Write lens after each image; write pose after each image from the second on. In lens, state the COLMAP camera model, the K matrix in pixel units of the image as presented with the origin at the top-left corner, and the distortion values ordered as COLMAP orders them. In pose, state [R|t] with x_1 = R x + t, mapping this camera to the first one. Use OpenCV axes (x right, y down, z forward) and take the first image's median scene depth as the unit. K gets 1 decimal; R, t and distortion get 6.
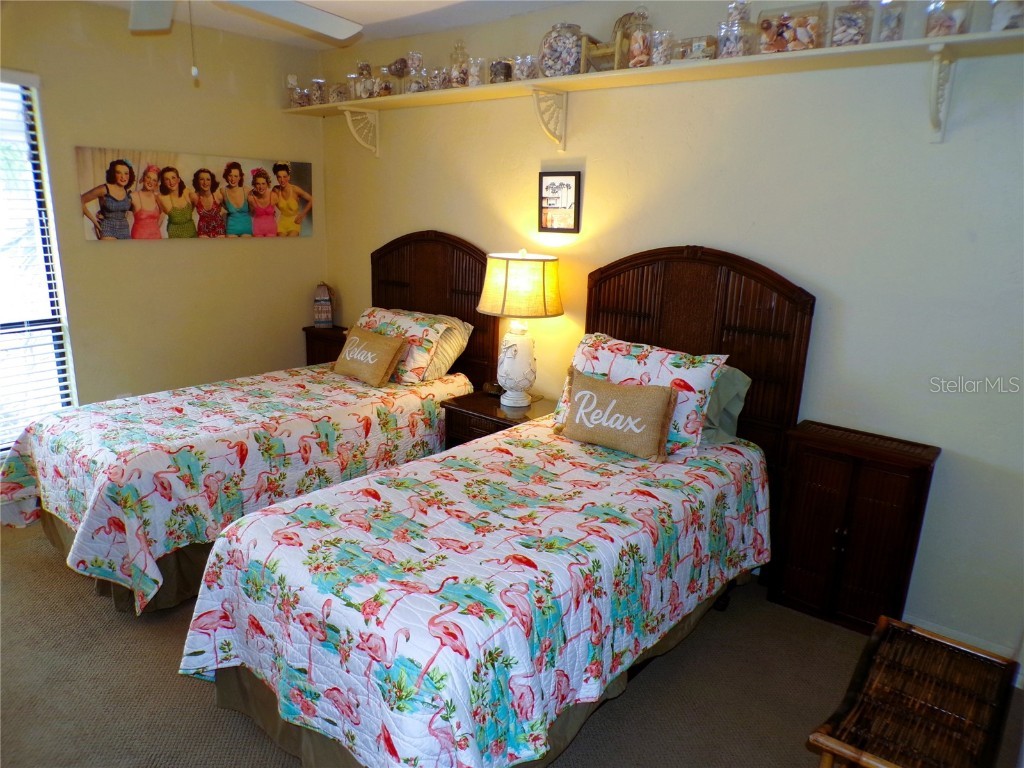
lens RADIAL K [[692.0, 0, 514.0], [0, 692.0, 388.3], [0, 0, 1]] dist [-0.028635, 0.001808]
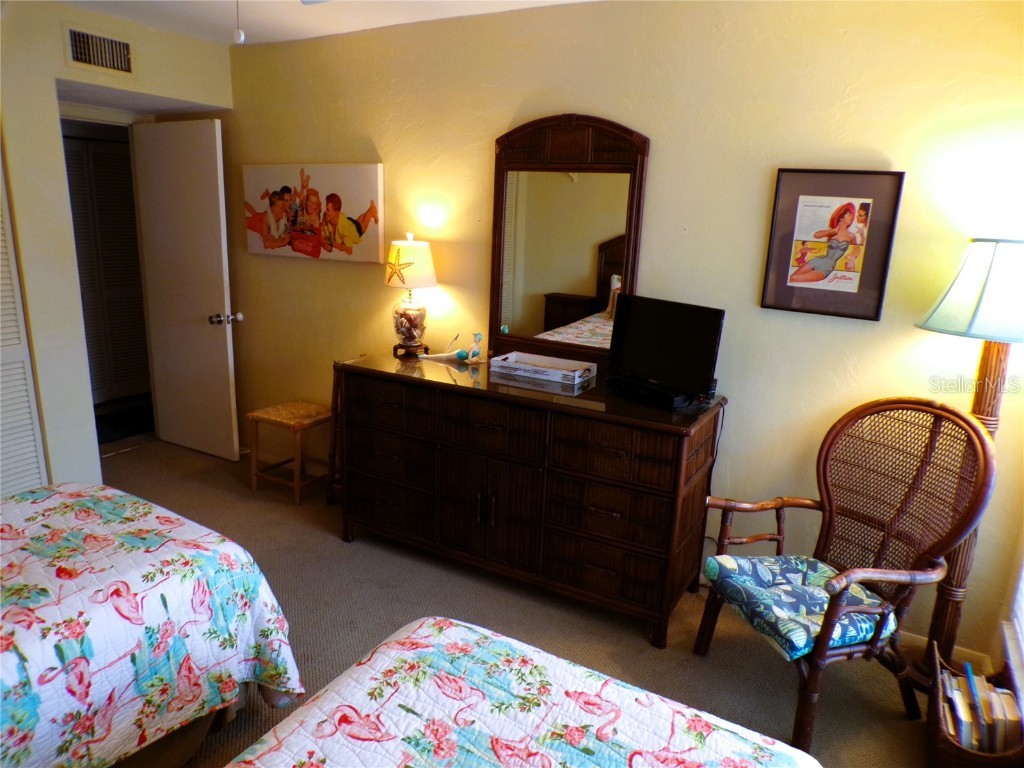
lens RADIAL K [[692.0, 0, 514.0], [0, 692.0, 388.3], [0, 0, 1]] dist [-0.028635, 0.001808]
pose [[-0.983676, -0.018971, -0.178944, -0.475979], [-0.102367, 0.876840, 0.469759, -0.390731], [0.147994, 0.480409, -0.864468, 1.369887]]
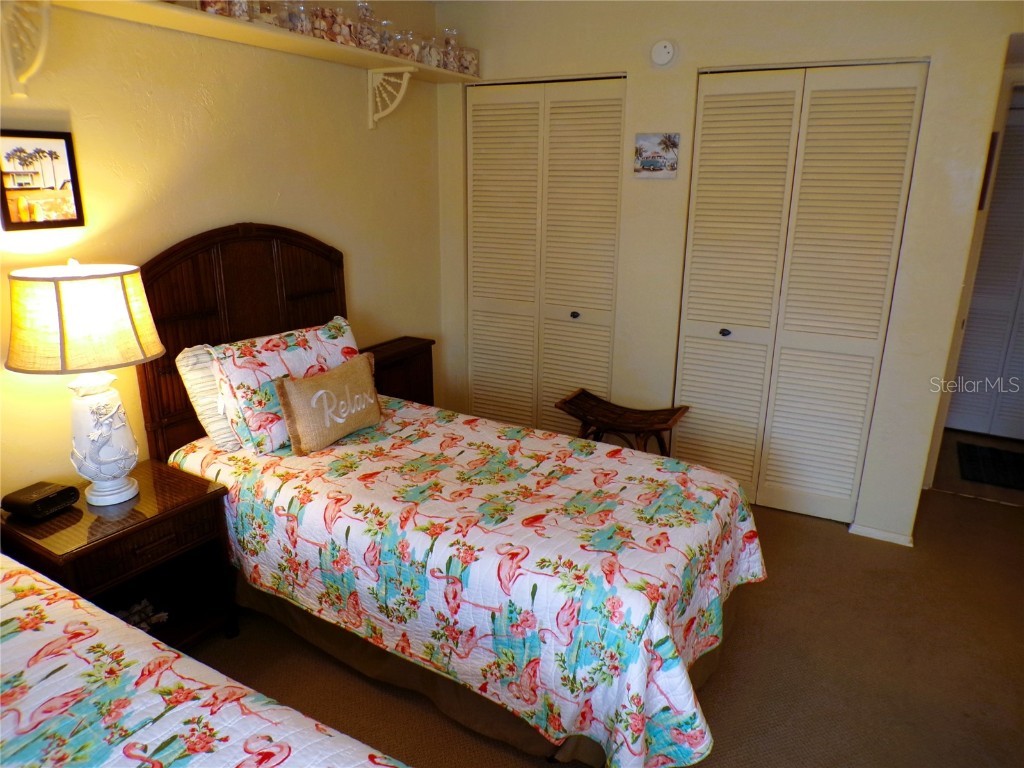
lens RADIAL K [[692.0, 0, 514.0], [0, 692.0, 388.3], [0, 0, 1]] dist [-0.028635, 0.001808]
pose [[-0.169233, -0.317635, 0.932989, -0.809464], [0.231852, 0.907246, 0.350926, -0.267597], [-0.957917, 0.275704, -0.079891, 0.856913]]
